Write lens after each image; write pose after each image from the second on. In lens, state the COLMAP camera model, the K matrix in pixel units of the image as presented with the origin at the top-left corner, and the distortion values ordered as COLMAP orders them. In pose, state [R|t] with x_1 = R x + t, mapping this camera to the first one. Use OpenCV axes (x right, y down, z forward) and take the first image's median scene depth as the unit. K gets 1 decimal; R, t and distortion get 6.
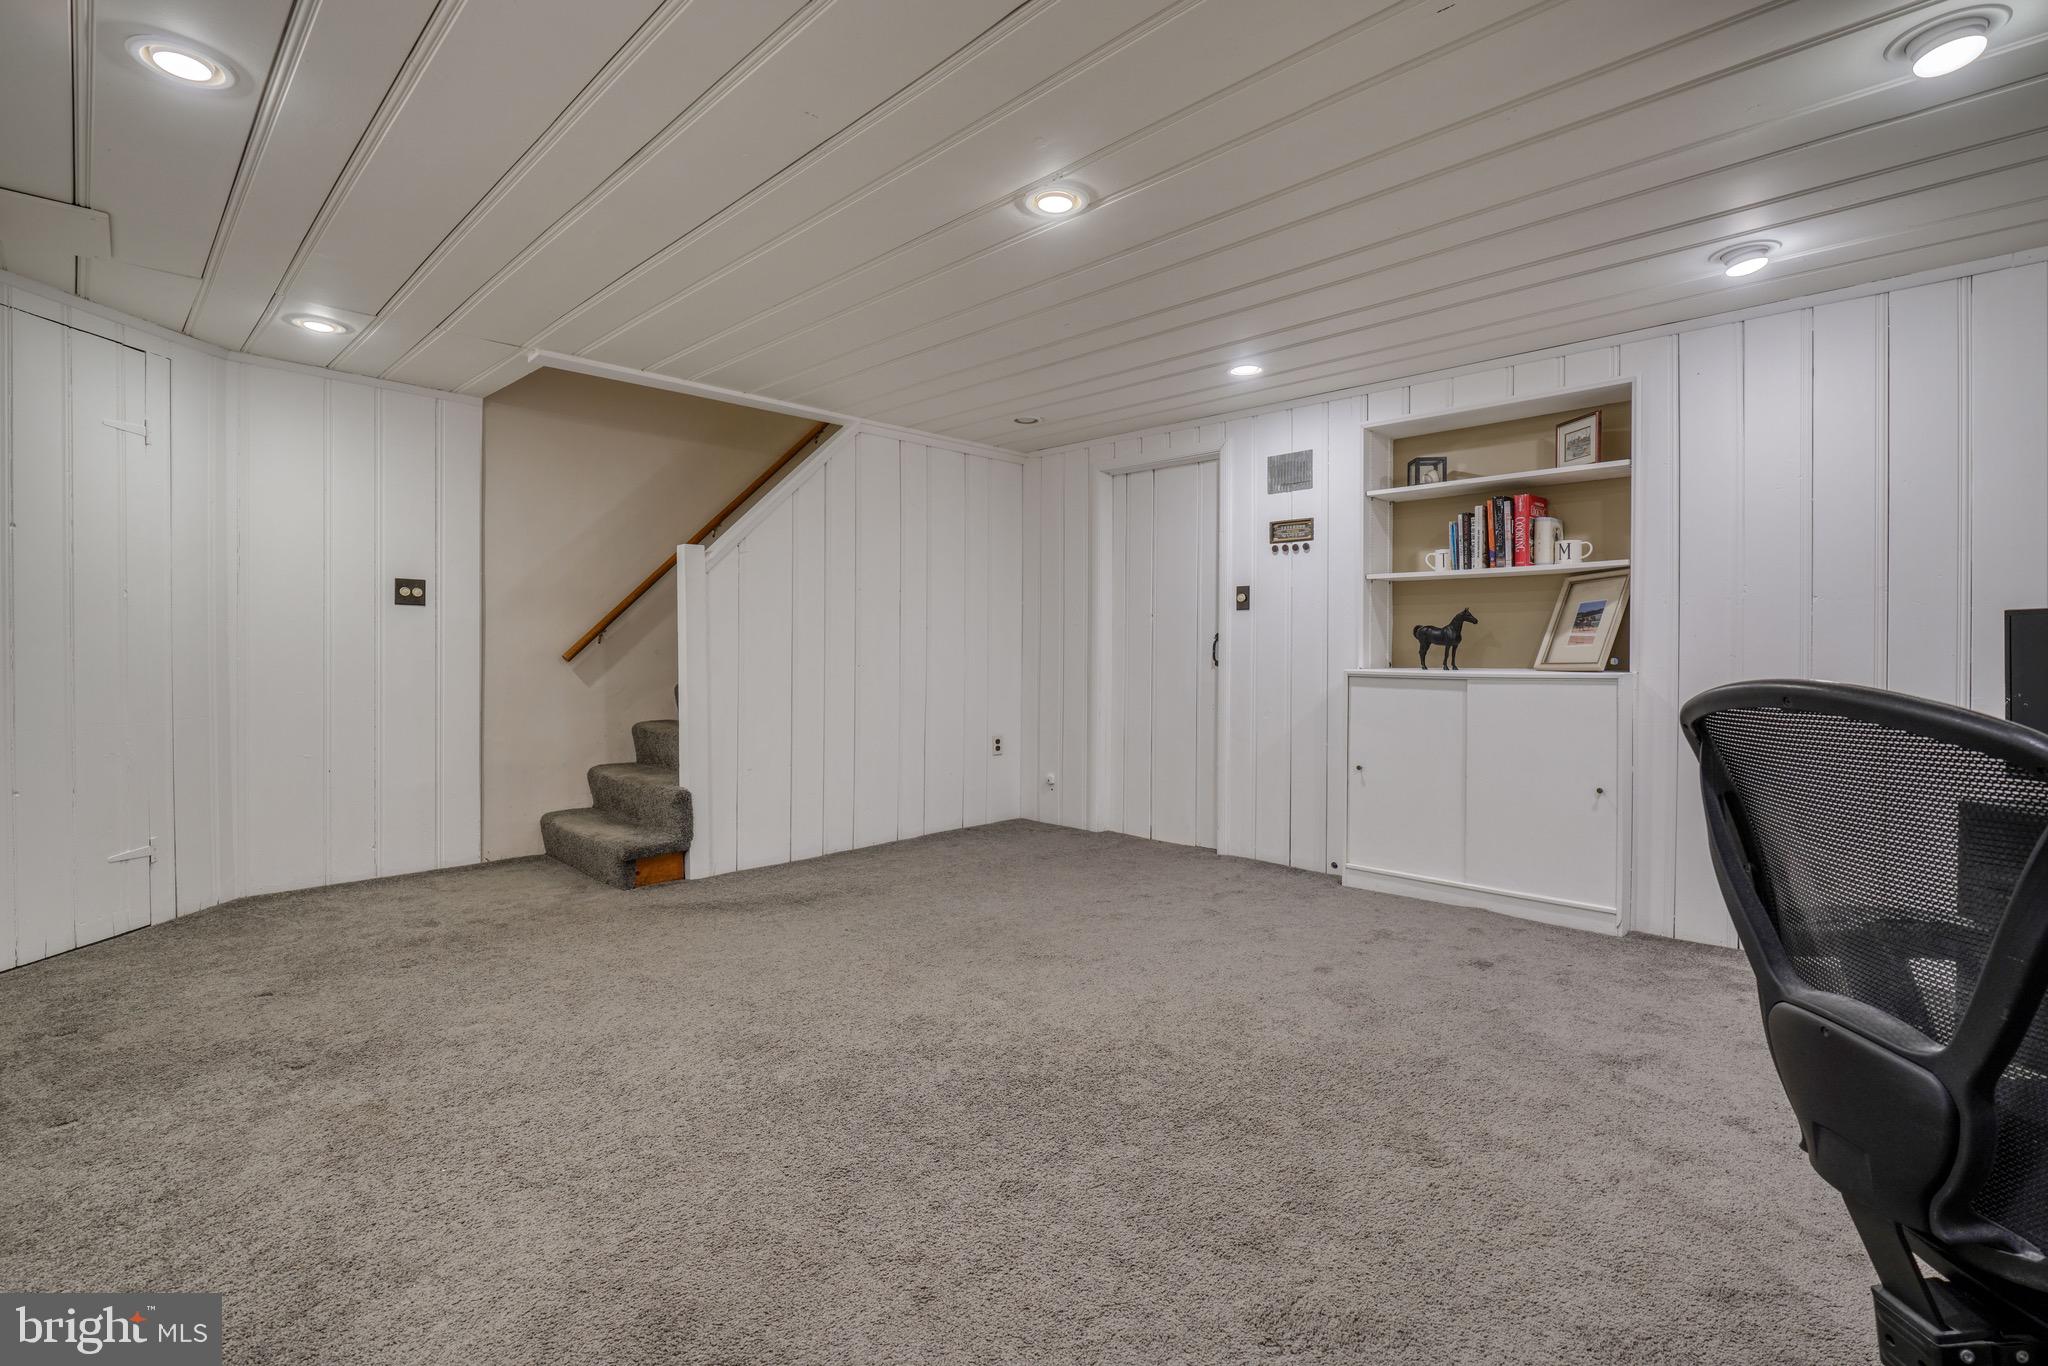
lens RADIAL K [[929.1, 0, 1008.1], [0, 929.1, 674.2], [0, 0, 1]] dist [-0.017780, 0.008372]
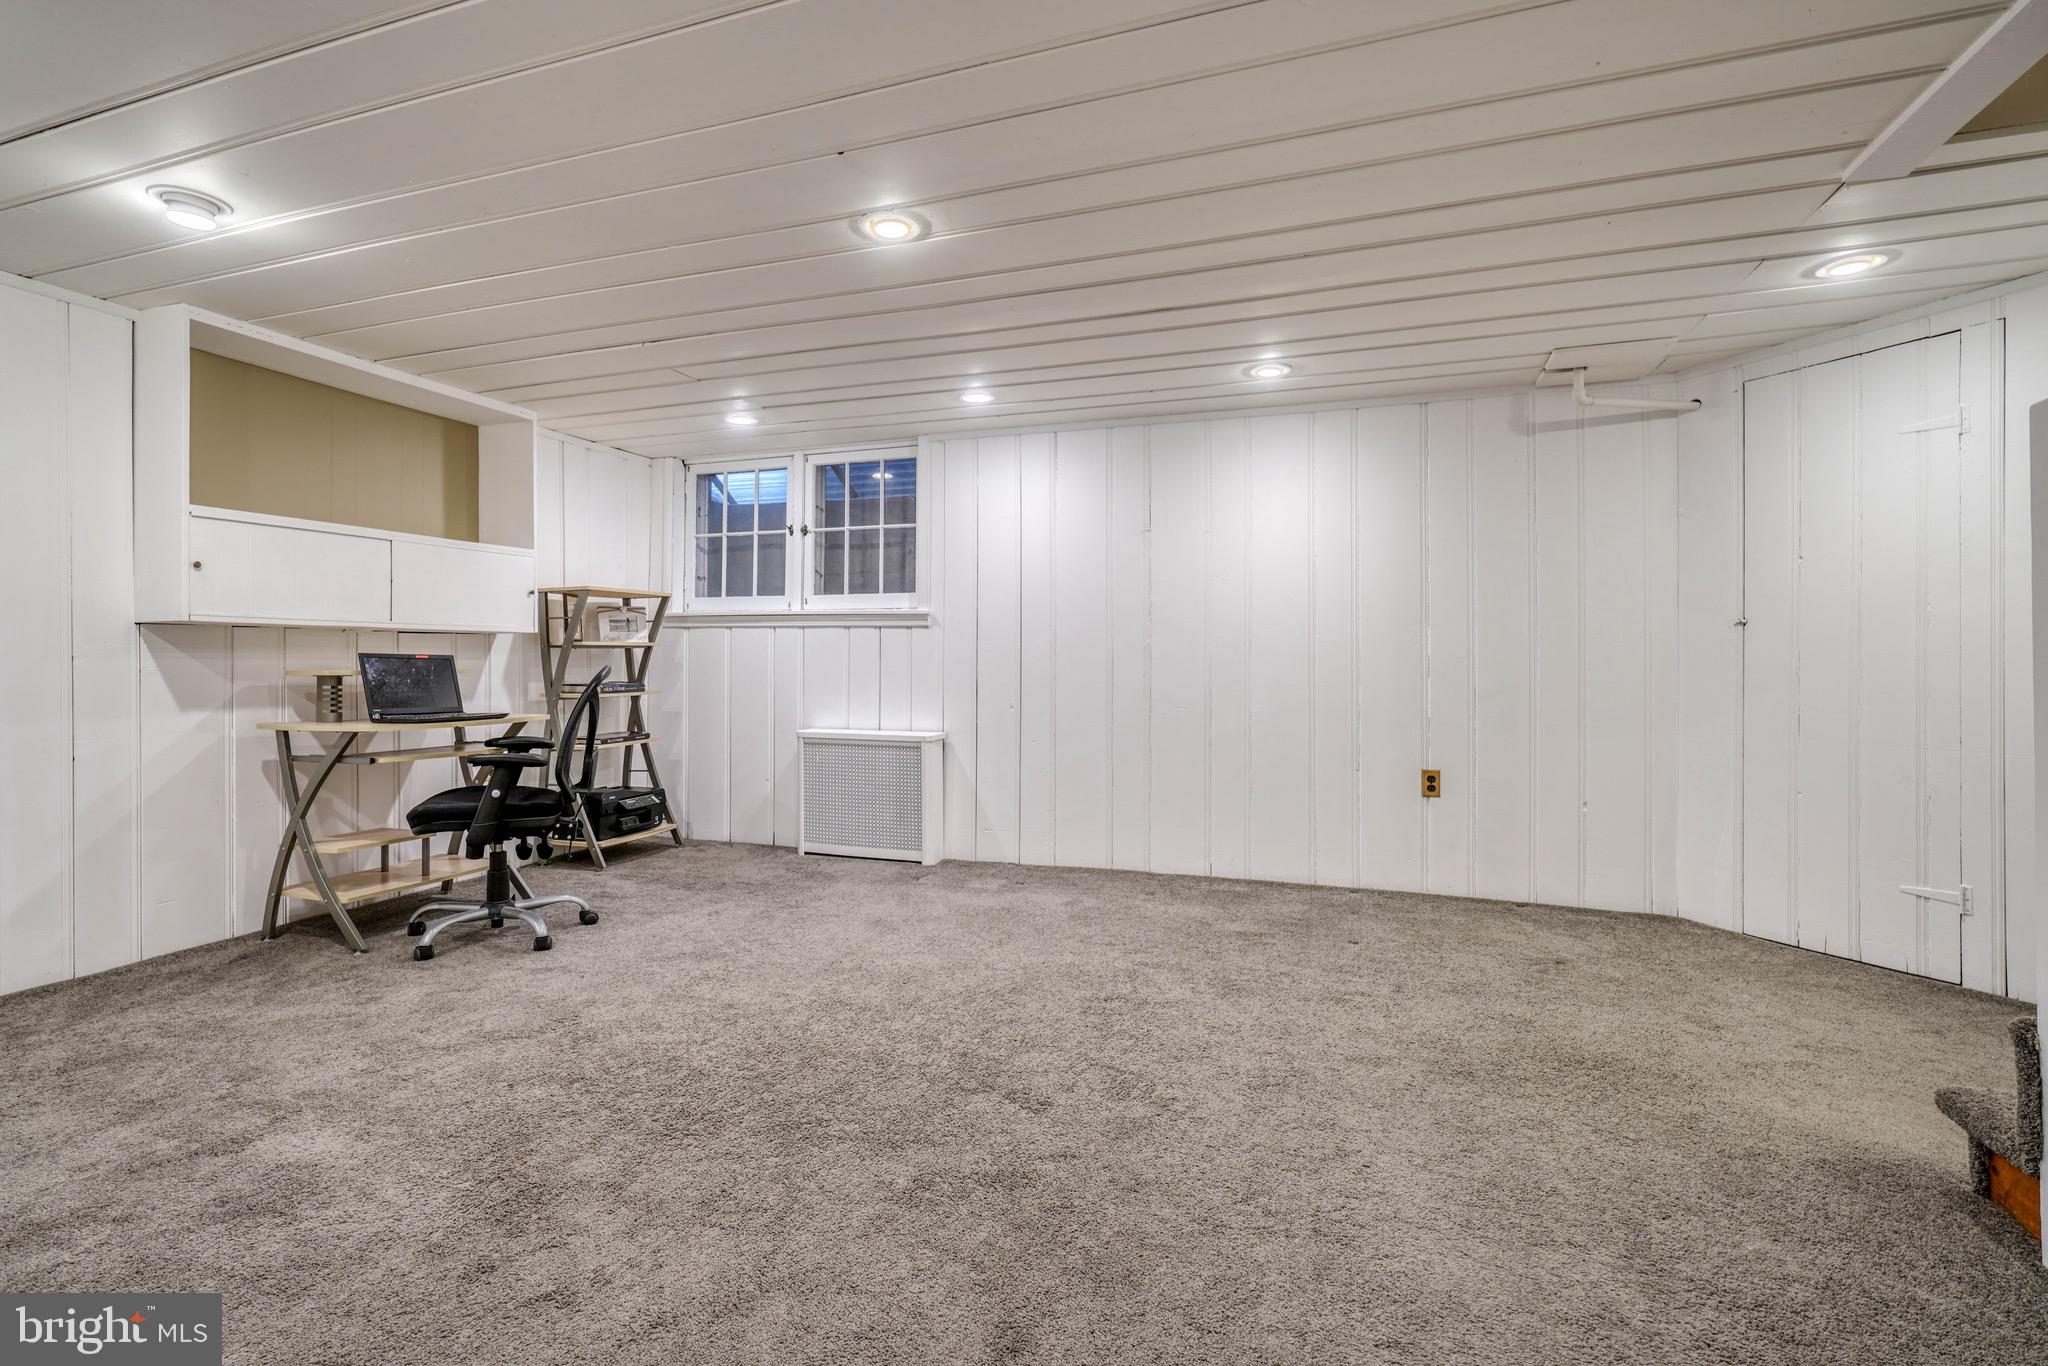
lens RADIAL K [[929.1, 0, 1008.1], [0, 929.1, 674.2], [0, 0, 1]] dist [-0.017780, 0.008372]
pose [[-0.916872, -0.002077, -0.399176, 0.192113], [-0.019113, 0.999068, 0.038702, -0.032316], [0.398724, 0.043114, -0.916057, 1.176555]]
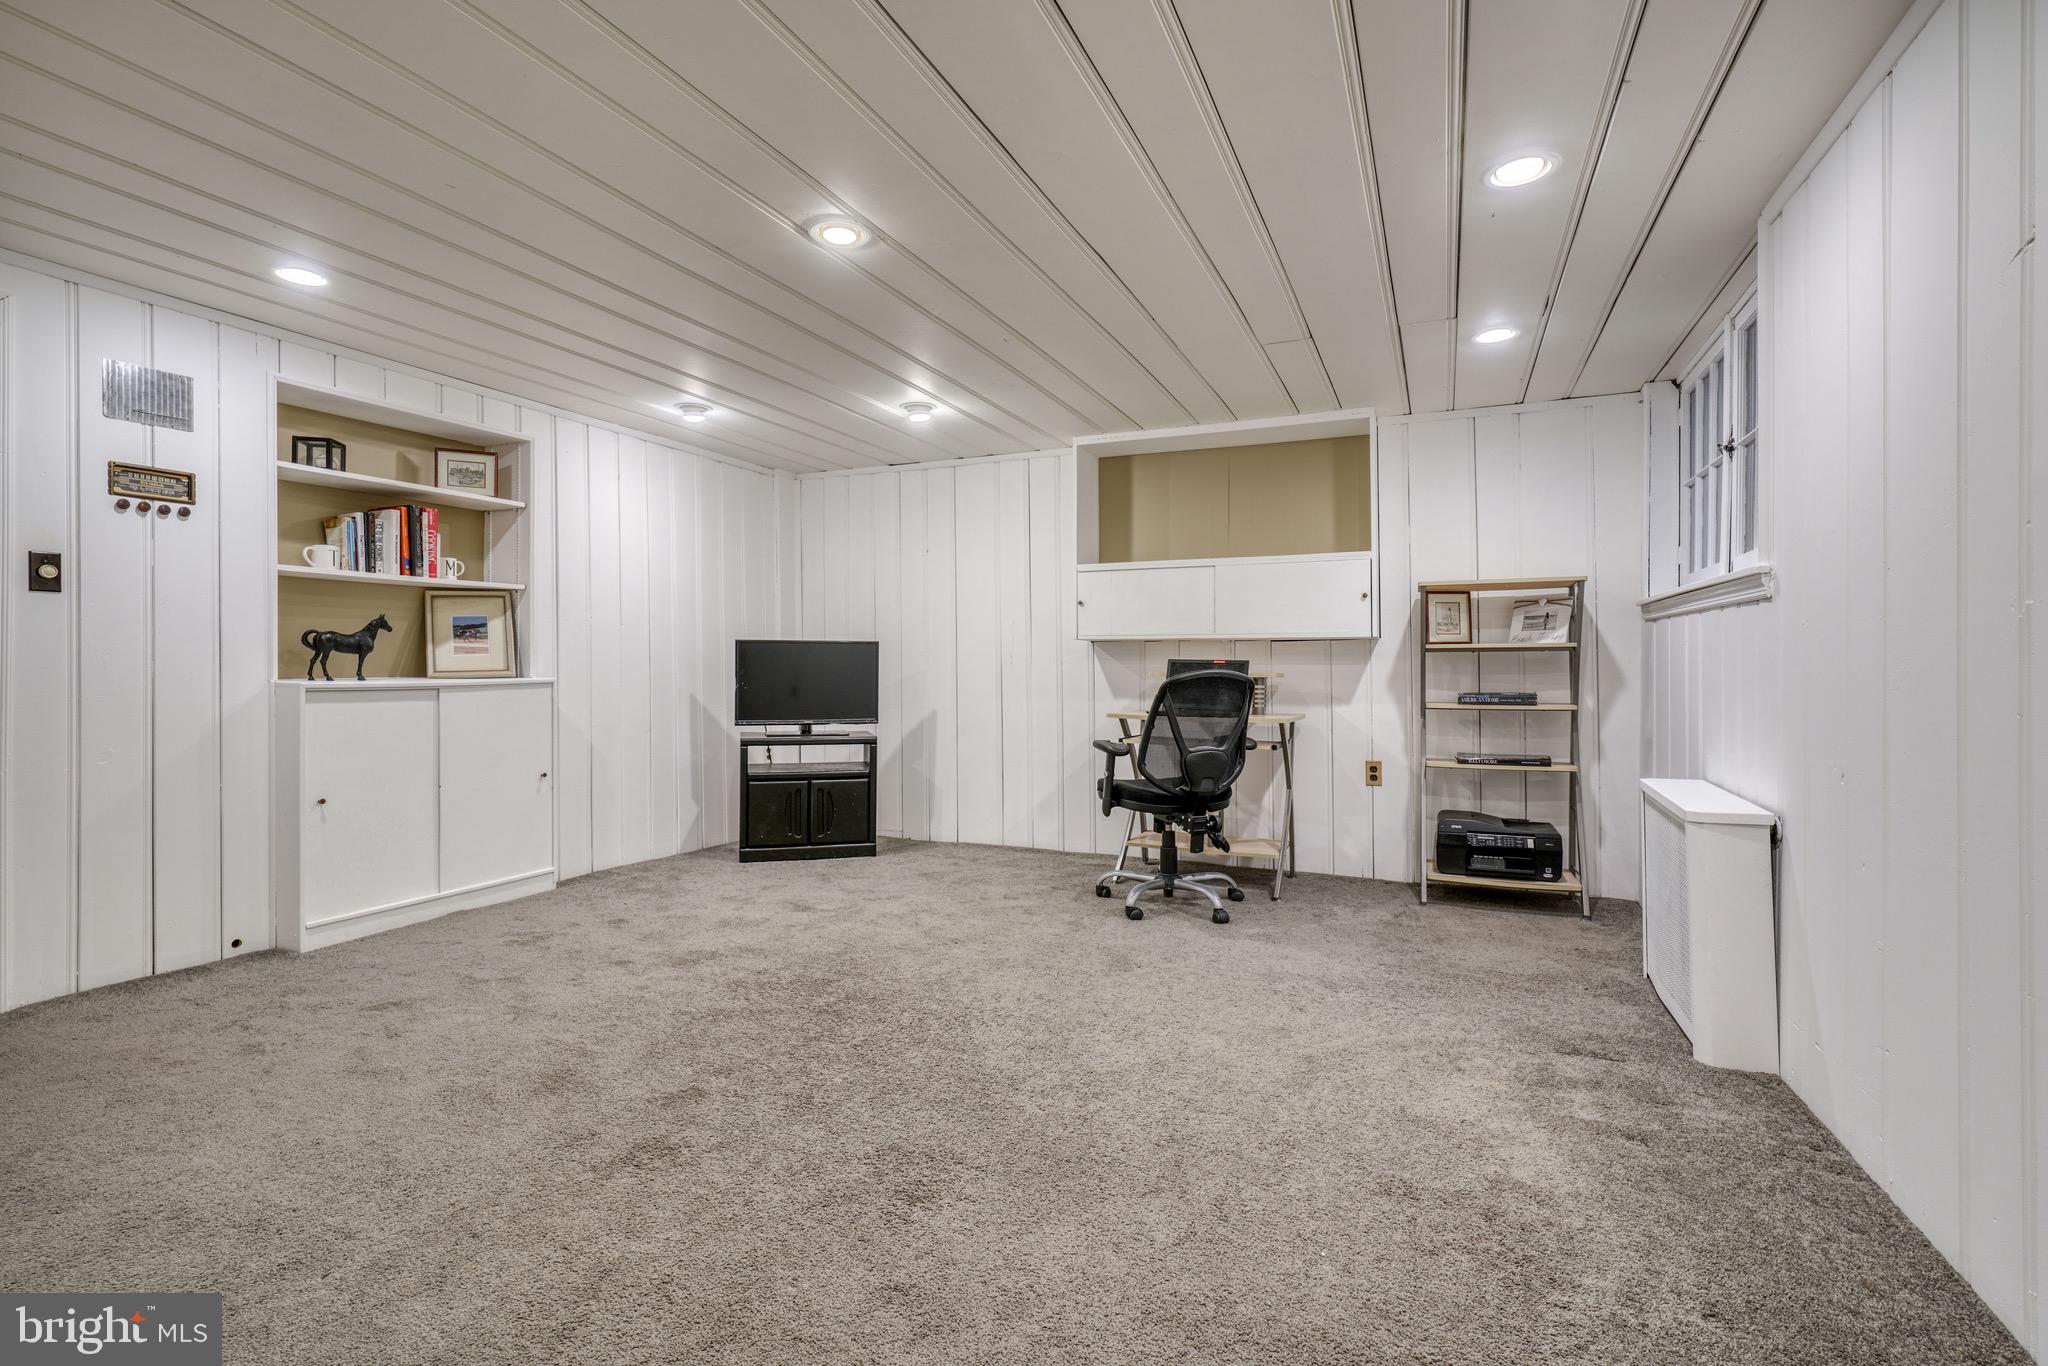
lens RADIAL K [[929.1, 0, 1008.1], [0, 929.1, 674.2], [0, 0, 1]] dist [-0.017780, 0.008372]
pose [[-0.328968, -0.015498, 0.944214, -0.593857], [0.020502, 0.999512, 0.023549, -0.019001], [-0.944119, 0.027105, -0.328490, 0.689616]]
